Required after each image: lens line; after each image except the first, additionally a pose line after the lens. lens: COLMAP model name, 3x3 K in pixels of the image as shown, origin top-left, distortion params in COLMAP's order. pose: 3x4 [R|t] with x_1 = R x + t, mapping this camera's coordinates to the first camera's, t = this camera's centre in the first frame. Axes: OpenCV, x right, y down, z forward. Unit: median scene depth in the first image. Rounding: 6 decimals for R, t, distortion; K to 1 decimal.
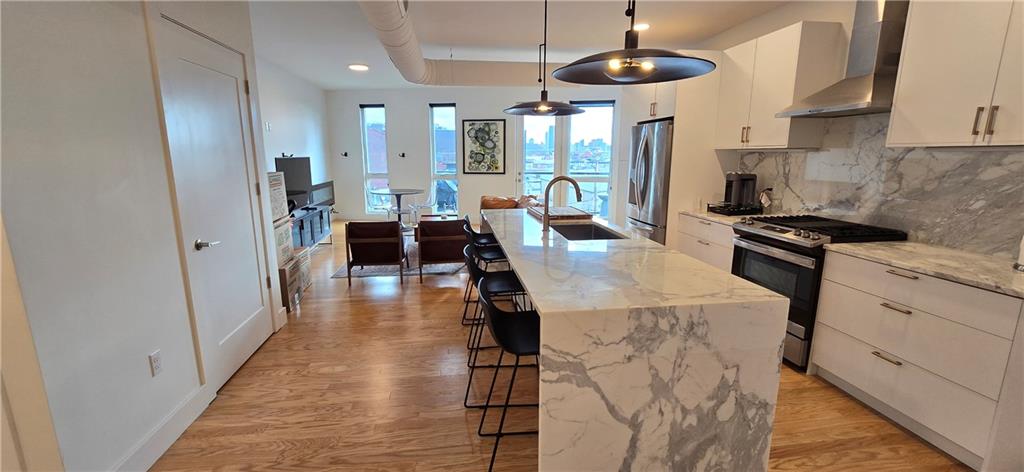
lens RADIAL K [[419.8, 0, 512.0], [0, 419.8, 236.0], [0, 0, 1]] dist [-0.000723, 0.000450]
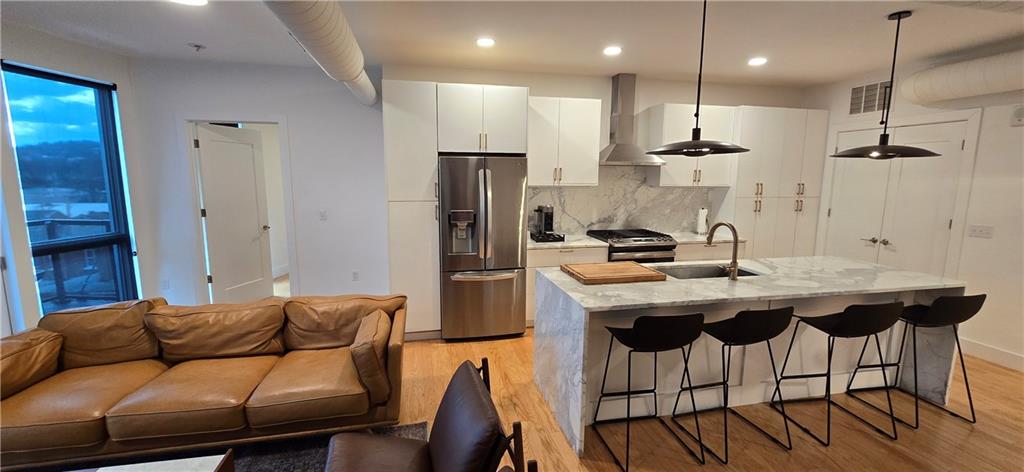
lens RADIAL K [[419.8, 0, 512.0], [0, 419.8, 236.0], [0, 0, 1]] dist [-0.000723, 0.000450]
pose [[-0.069853, -0.148275, 0.986476, -0.904199], [0.181694, 0.970459, 0.158733, -0.388111], [-0.980871, 0.190325, -0.040848, 1.655049]]
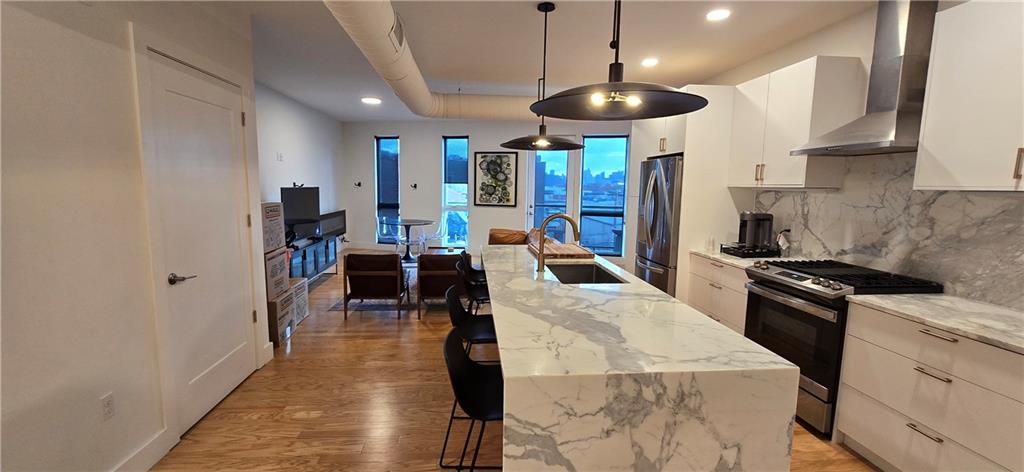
lens RADIAL K [[419.8, 0, 512.0], [0, 419.8, 236.0], [0, 0, 1]] dist [-0.000723, 0.000450]
pose [[0.998652, 0.021151, -0.047392, 0.065646], [-0.024478, 0.997193, -0.070761, -0.025009], [0.045763, 0.071826, 0.996367, 0.060828]]
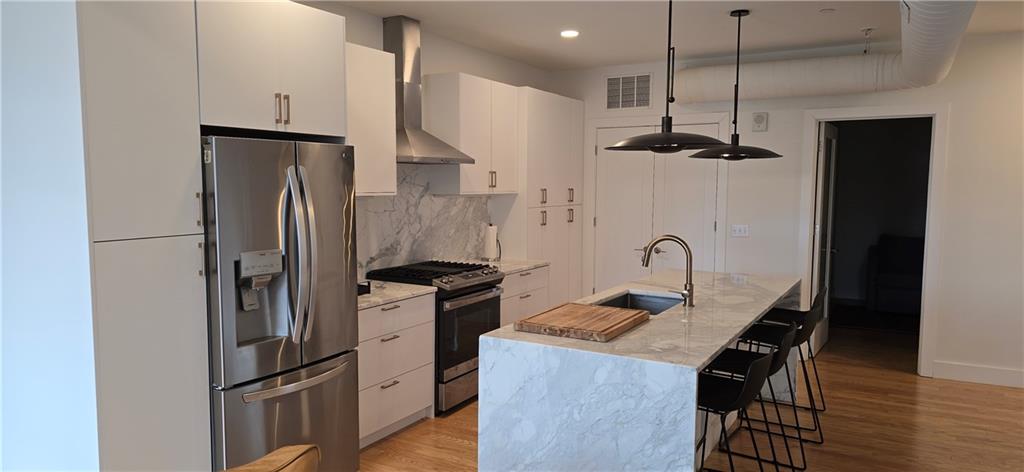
lens RADIAL K [[678.8, 0, 513.5], [0, 678.8, 254.2], [0, 0, 1]] dist [0.073678, -0.001172]
pose [[-0.785990, -0.070950, 0.614155, -0.484790], [0.111790, 0.960708, 0.254053, -0.508344], [-0.608049, 0.268340, -0.747175, 2.326381]]
